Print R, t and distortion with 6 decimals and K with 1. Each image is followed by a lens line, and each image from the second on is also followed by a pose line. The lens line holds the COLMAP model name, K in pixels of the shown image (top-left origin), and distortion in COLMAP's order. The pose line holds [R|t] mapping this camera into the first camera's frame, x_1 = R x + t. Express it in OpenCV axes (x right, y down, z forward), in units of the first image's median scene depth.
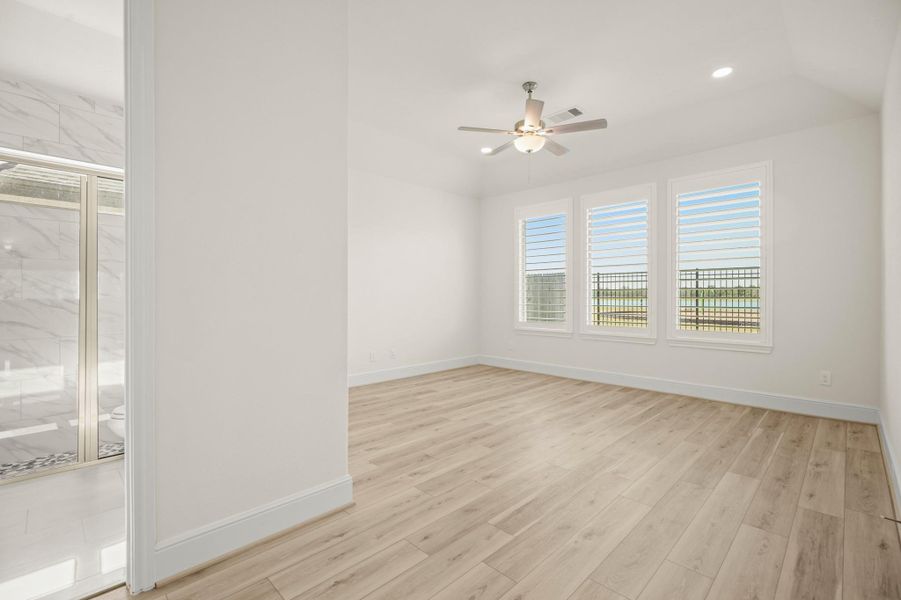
lens RADIAL K [[409.1, 0, 453.5], [0, 409.1, 296.2], [0, 0, 1]] dist [-0.004086, 0.001401]
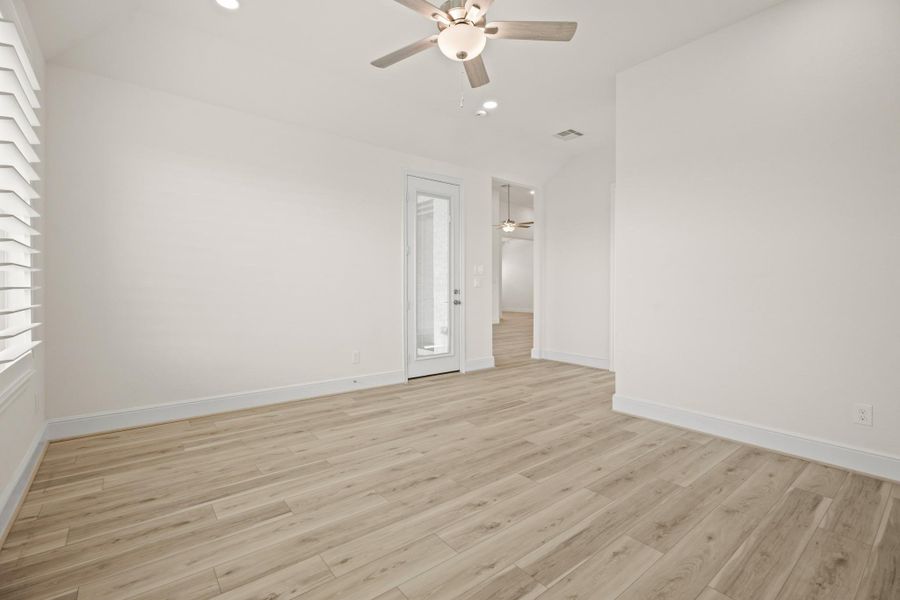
lens RADIAL K [[408.7, 0, 449.4], [0, 408.7, 296.5], [0, 0, 1]] dist [-0.004086, 0.001401]
pose [[-0.992598, -0.005010, 0.121347, 0.143201], [-0.002079, 0.999703, 0.024265, -0.000607], [-0.121432, 0.023833, -0.992314, 1.816441]]
